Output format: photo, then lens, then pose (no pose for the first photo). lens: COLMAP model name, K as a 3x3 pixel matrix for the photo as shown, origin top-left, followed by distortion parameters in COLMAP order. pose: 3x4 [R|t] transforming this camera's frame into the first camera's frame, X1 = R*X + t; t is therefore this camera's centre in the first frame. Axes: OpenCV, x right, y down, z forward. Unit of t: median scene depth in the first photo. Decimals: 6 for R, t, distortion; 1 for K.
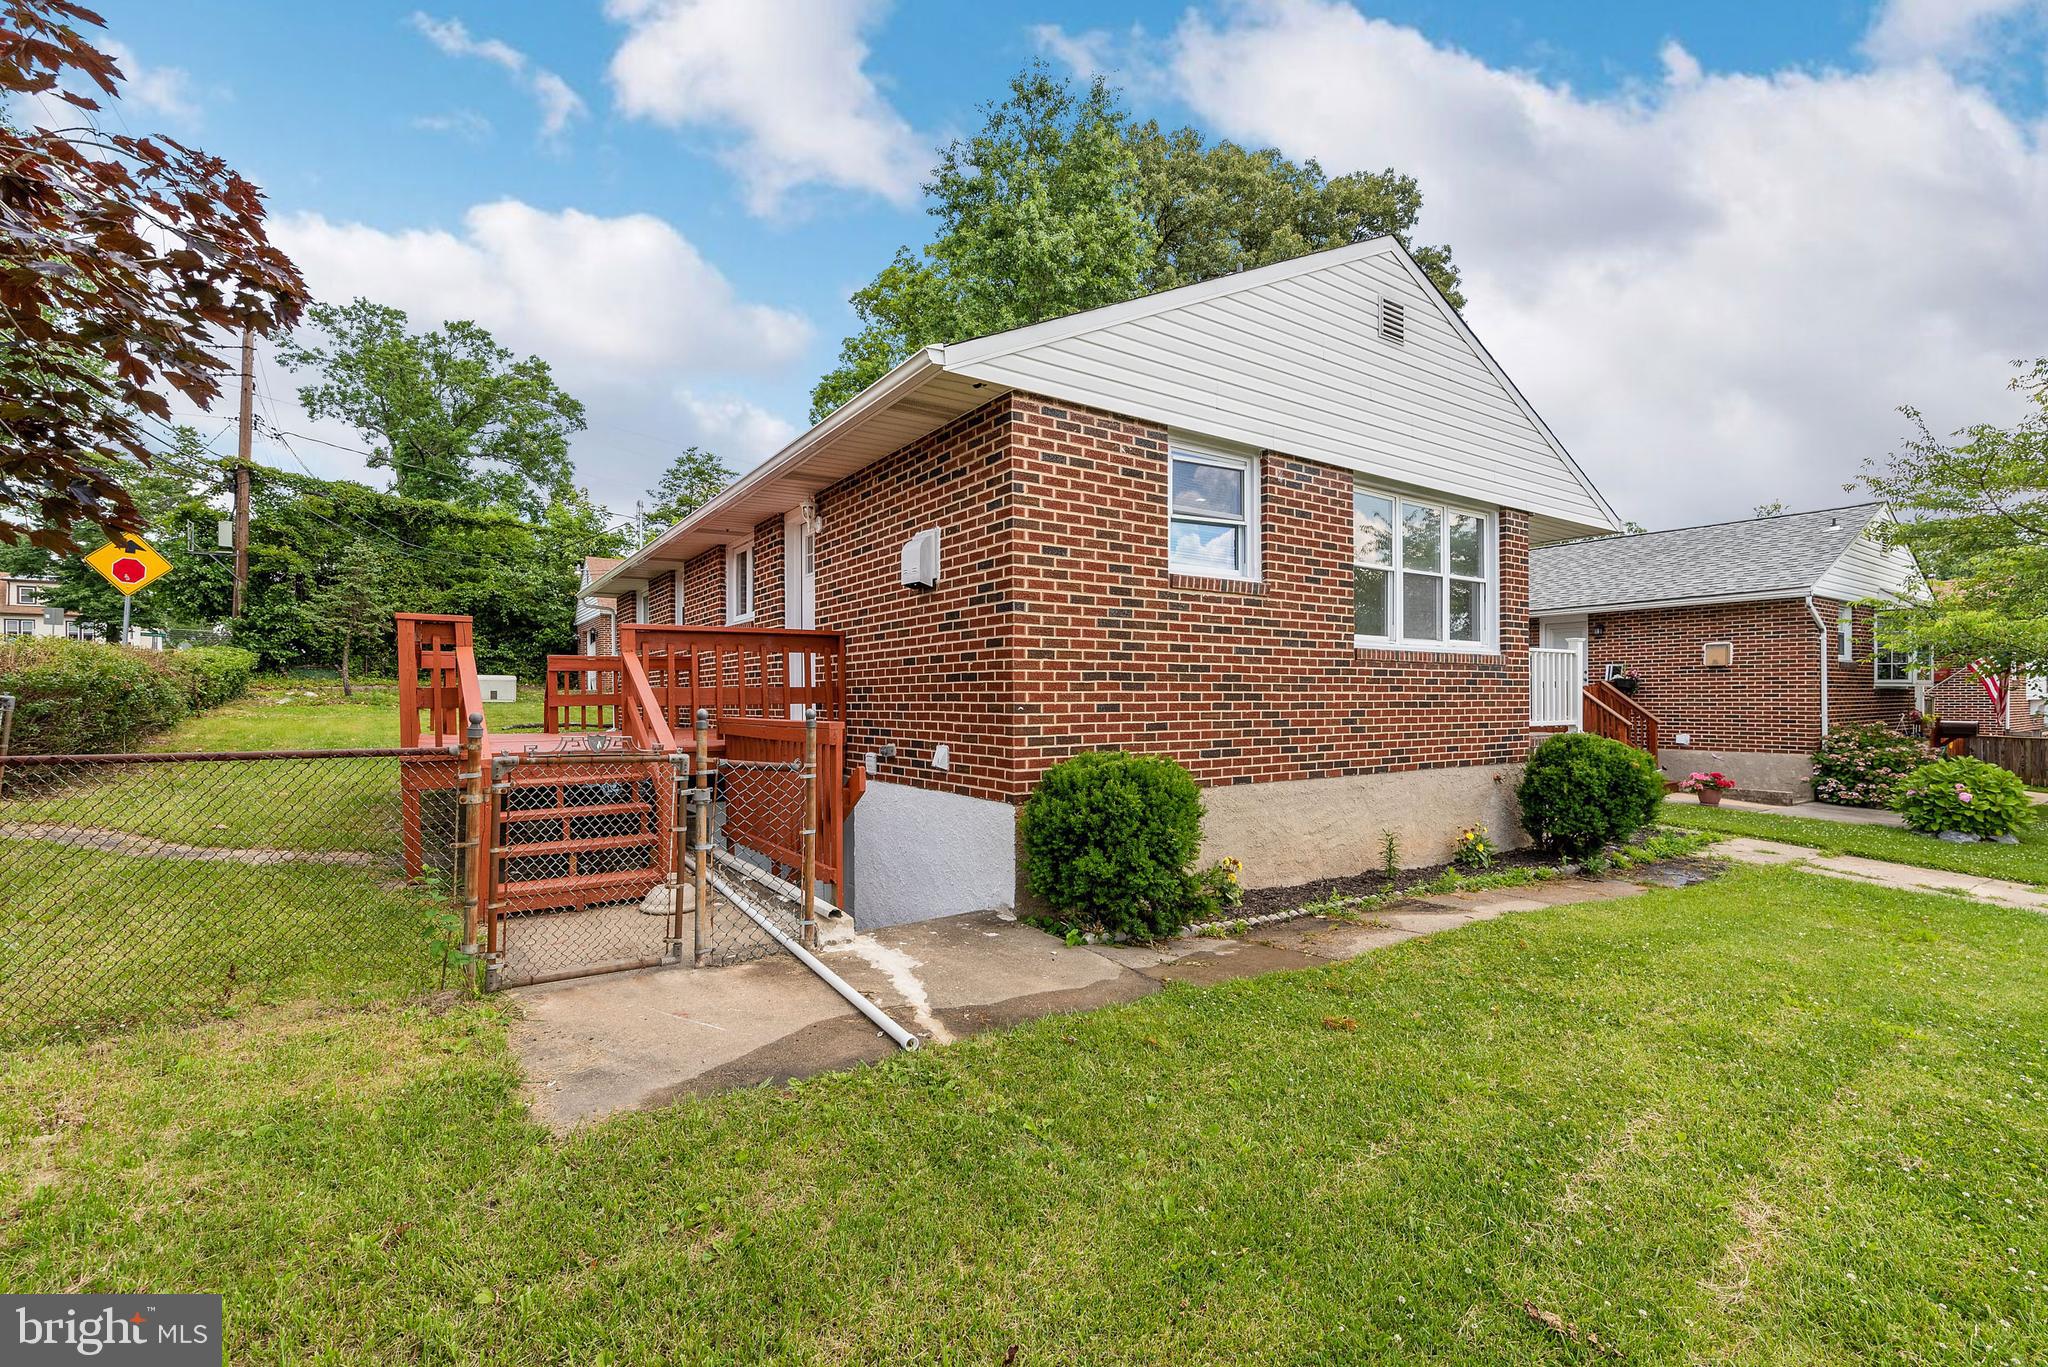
lens RADIAL K [[910.2, 0, 1024.0], [0, 910.2, 683.5], [0, 0, 1]] dist [0.000045, 0.000061]
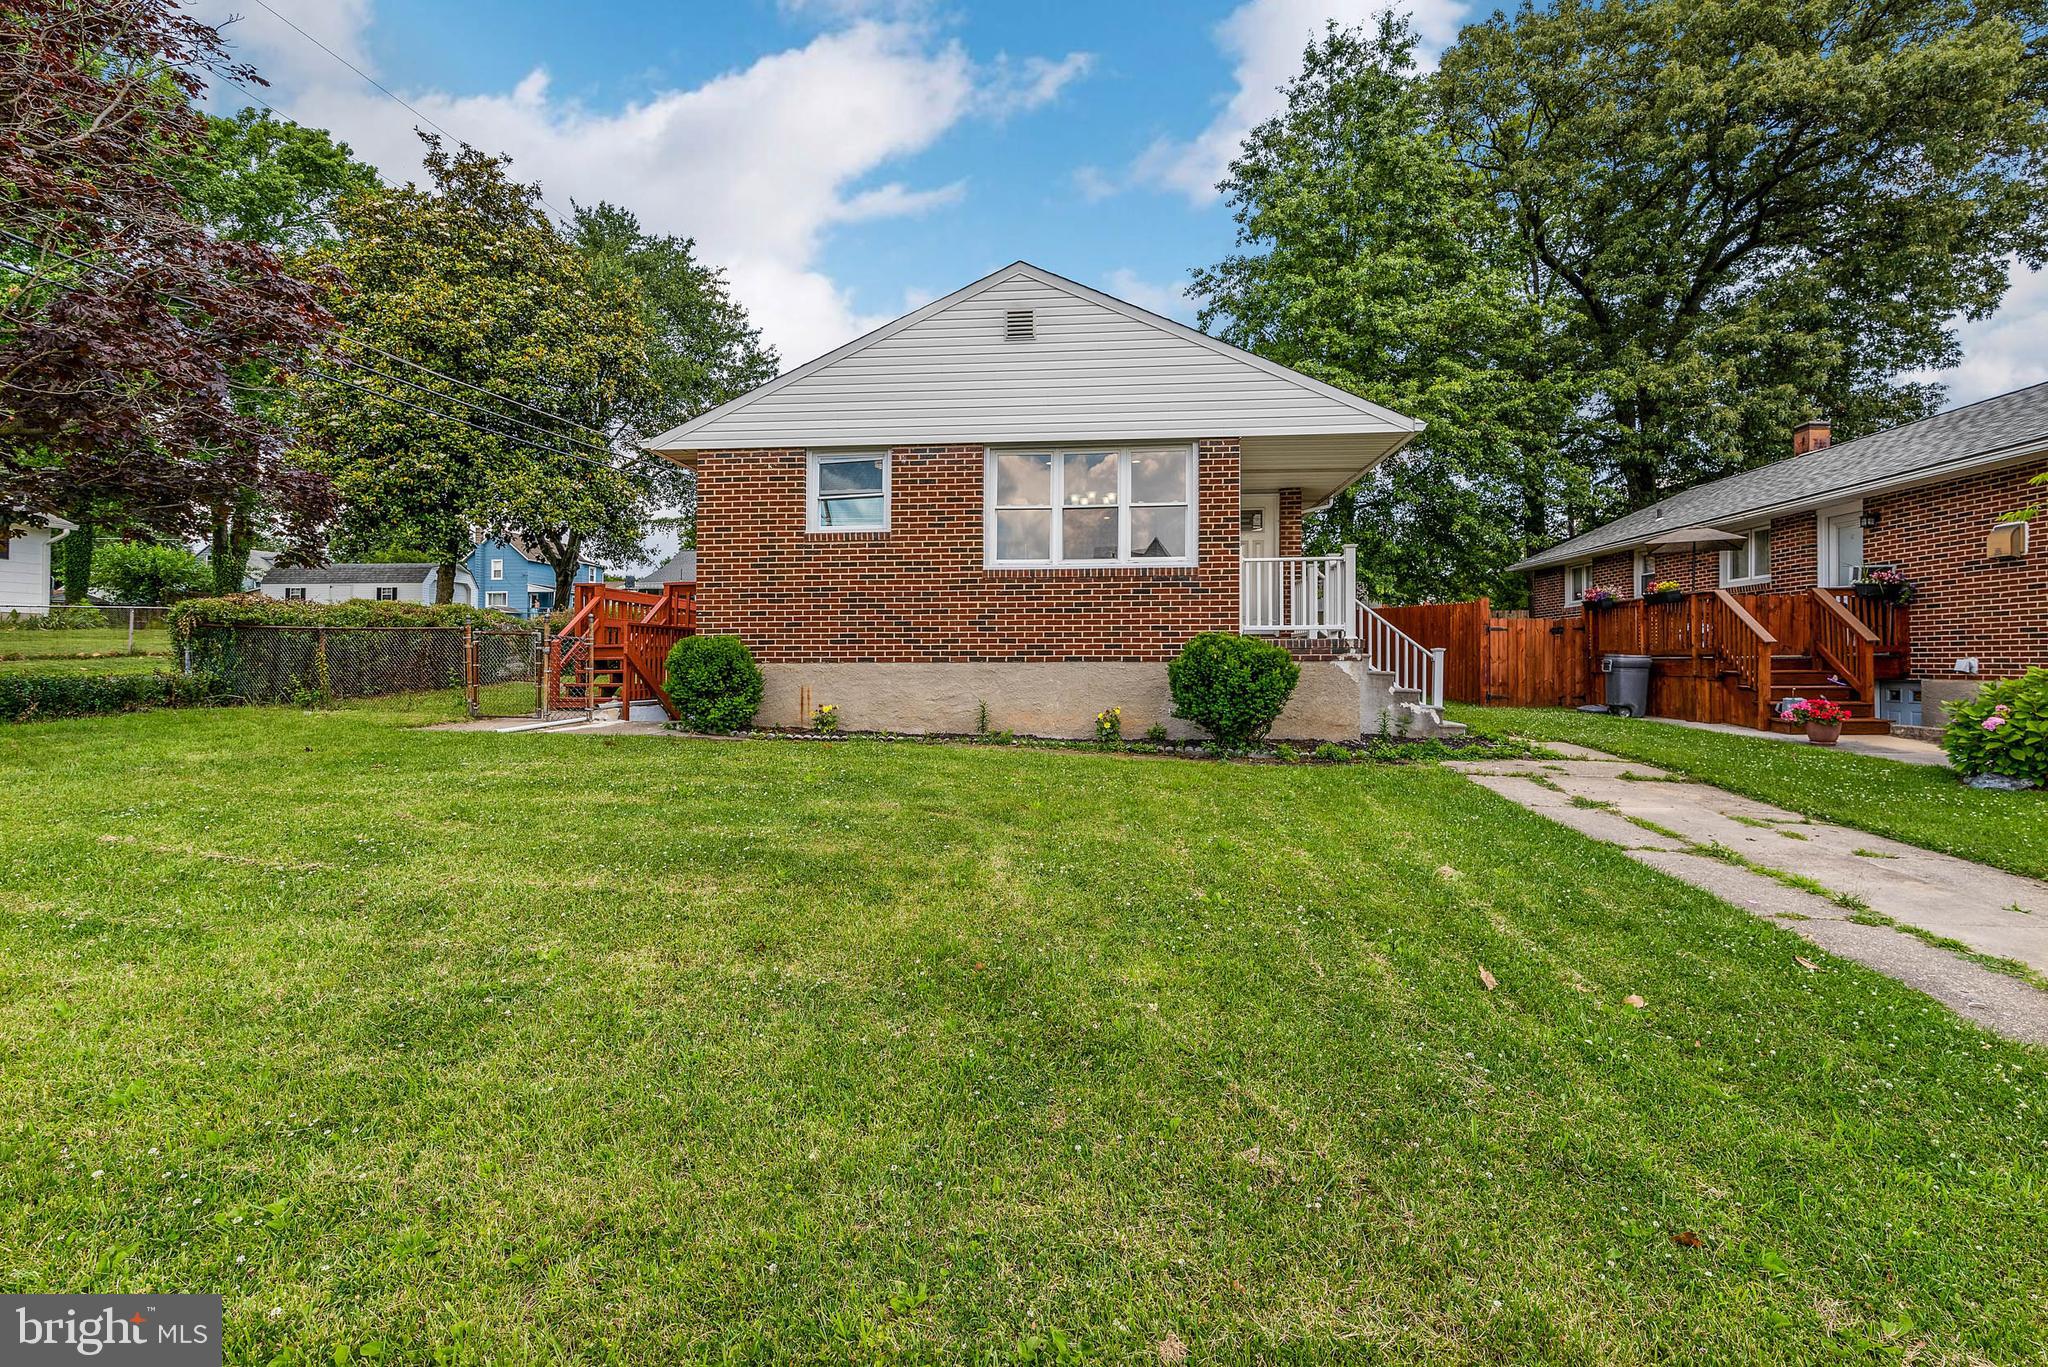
lens RADIAL K [[892.1, 0, 1021.7], [0, 892.1, 626.5], [0, 0, 1]] dist [-0.000892, 0.000278]
pose [[0.755018, -0.026083, -0.655185, 1.273395], [0.012870, 0.999606, -0.024963, 0.079928], [0.655577, 0.010415, 0.755056, 0.016151]]
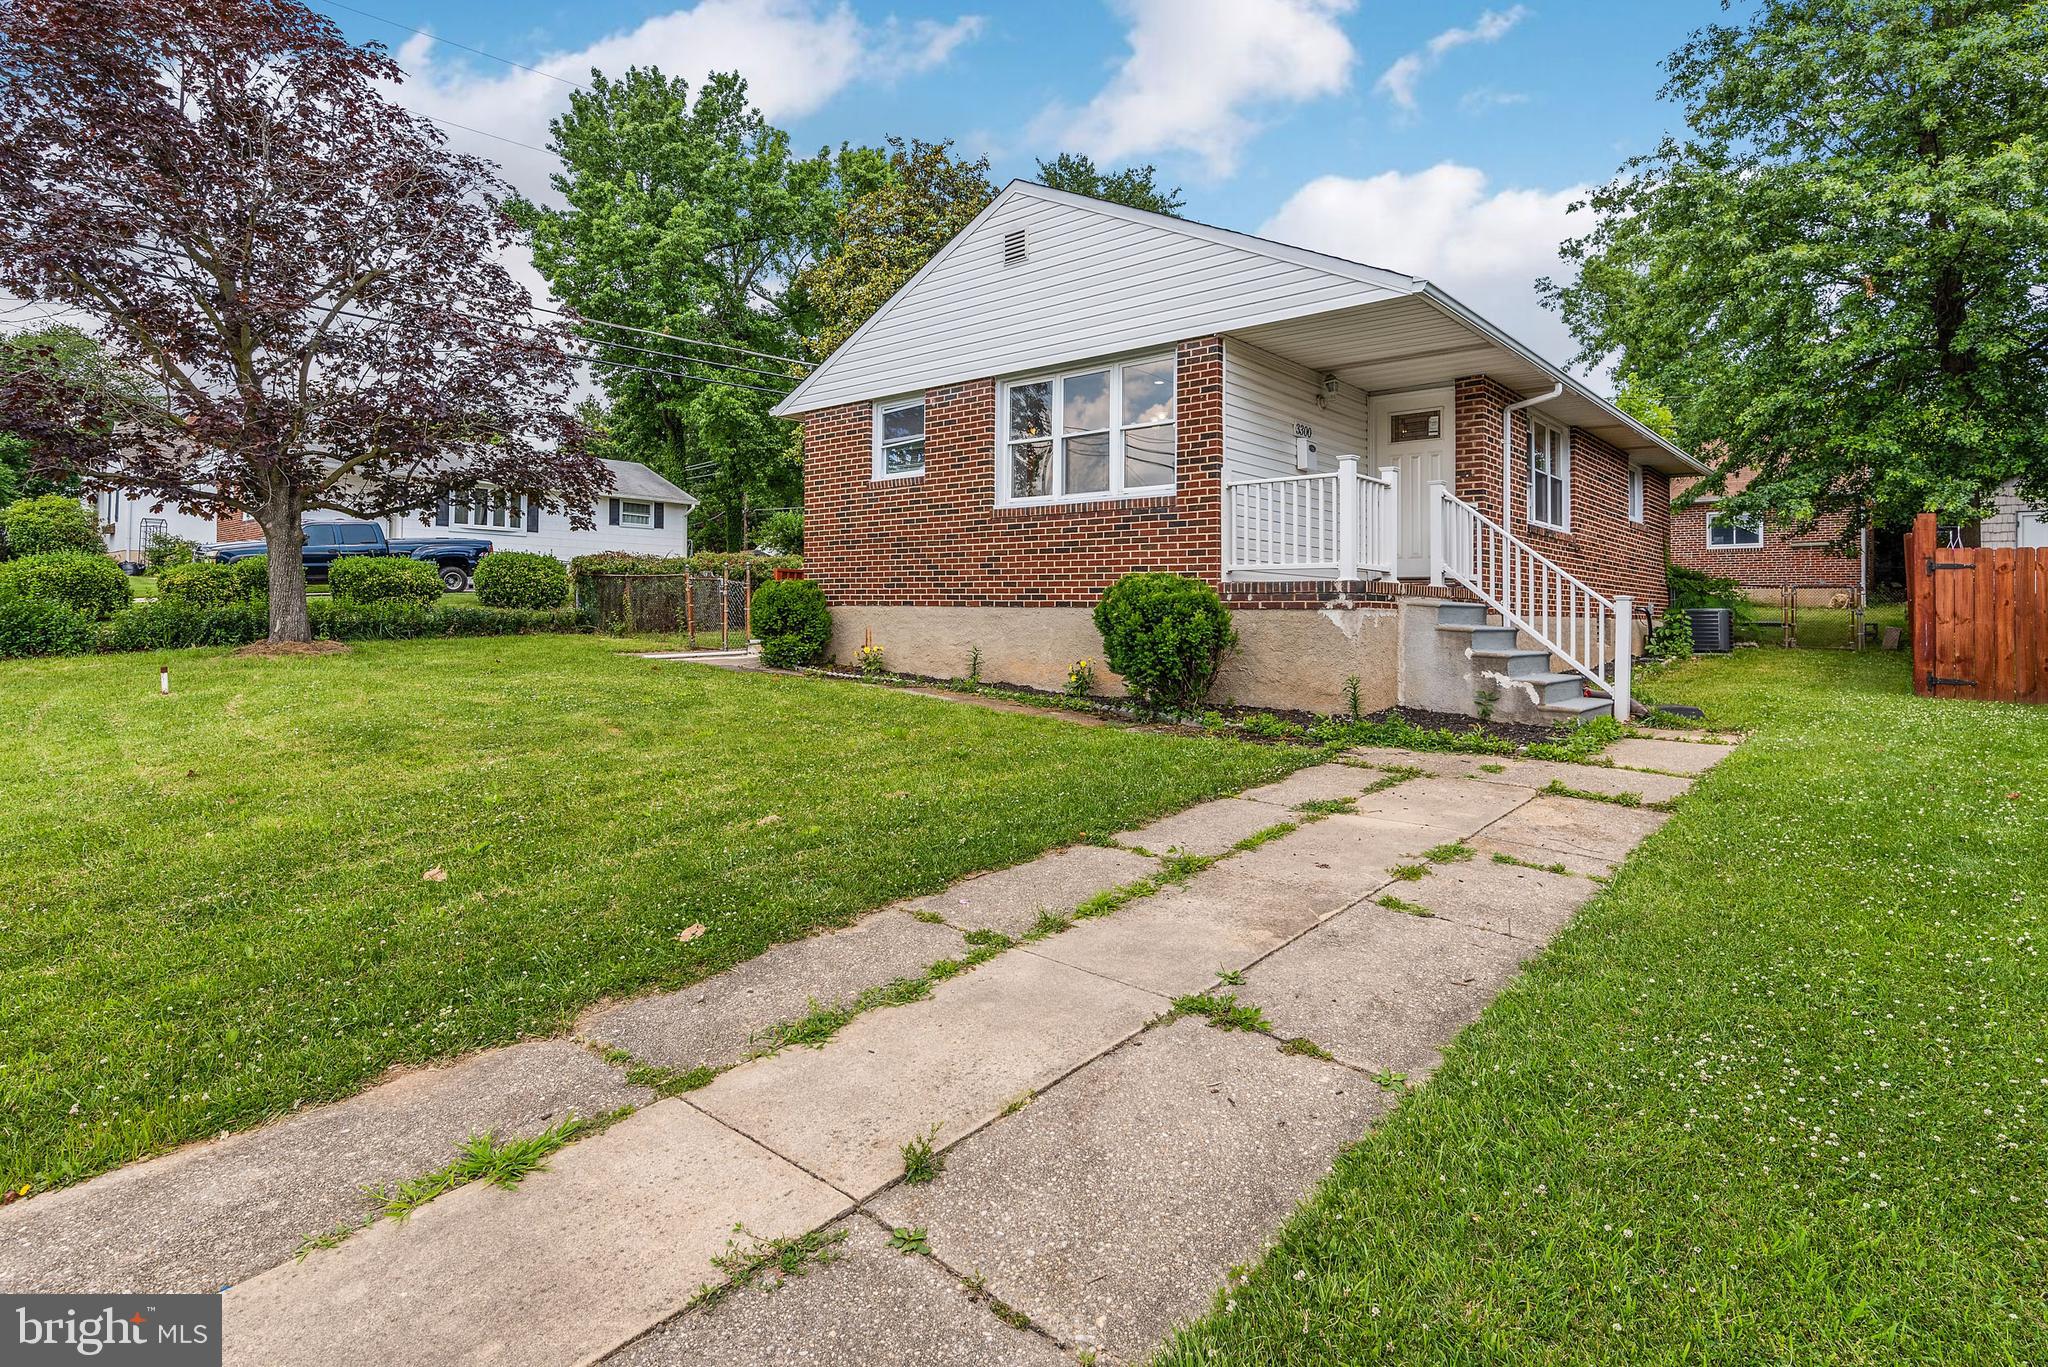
lens RADIAL K [[1038.2, 0, 1030.1], [0, 1038.2, 561.3], [0, 0, 1]] dist [-0.000318, 0.000759]
pose [[0.227178, -0.043196, -0.972895, 1.805052], [0.002260, 0.999036, -0.043829, 0.099357], [0.973851, 0.007758, 0.227057, 0.702105]]
